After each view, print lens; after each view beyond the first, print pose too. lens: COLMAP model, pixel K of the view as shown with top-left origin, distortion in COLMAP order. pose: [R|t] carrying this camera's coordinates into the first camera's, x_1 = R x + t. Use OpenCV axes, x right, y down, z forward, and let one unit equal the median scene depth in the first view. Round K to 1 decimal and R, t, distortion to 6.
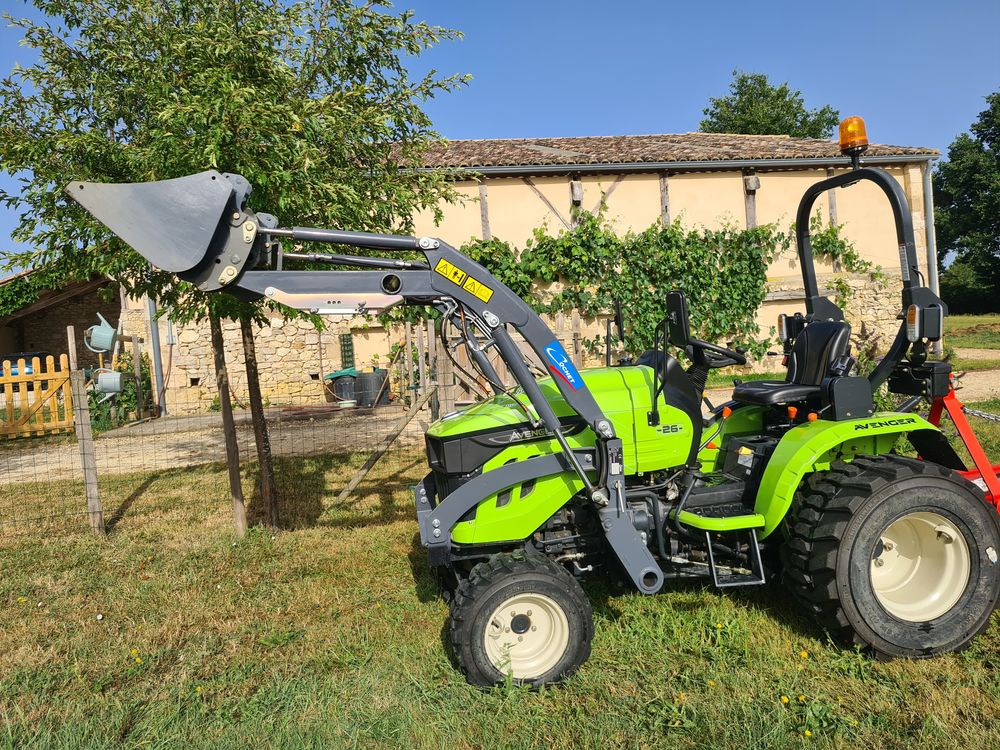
lens RADIAL K [[741.1, 0, 500.0], [0, 741.1, 375.0], [0, 0, 1]] dist [-0.003427, -0.058392]
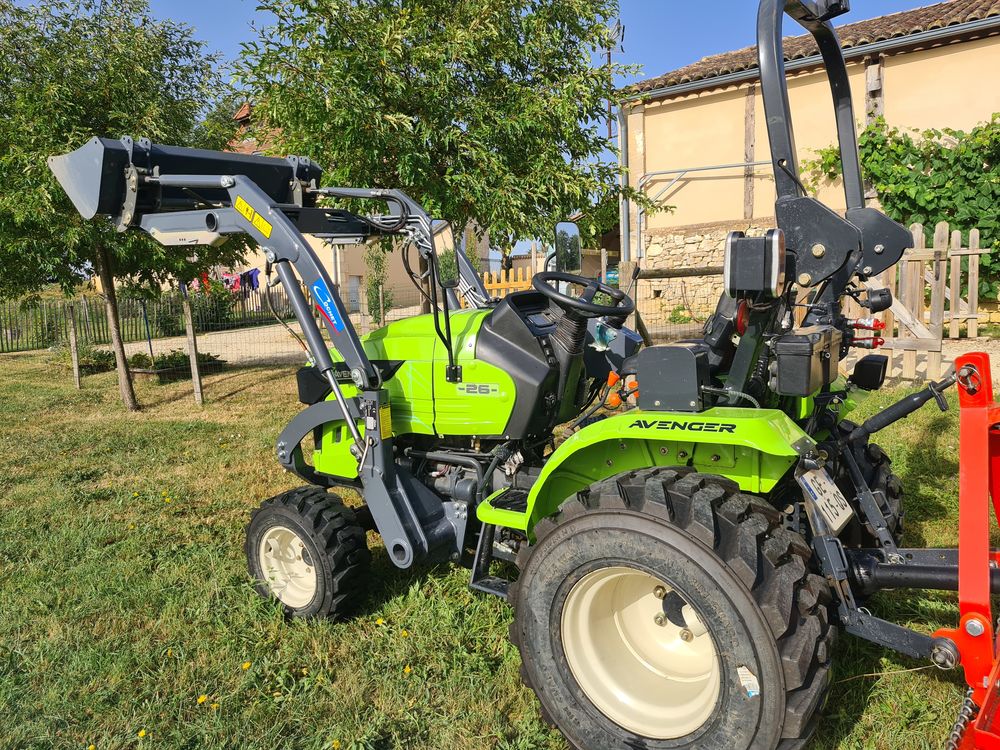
lens RADIAL K [[741.1, 0, 500.0], [0, 741.1, 375.0], [0, 0, 1]] dist [-0.003427, -0.058392]
pose [[0.732703, 0.120580, -0.669781, 0.869444], [-0.039986, 0.990106, 0.134505, -0.059433], [0.679372, -0.071771, 0.730275, 0.452025]]
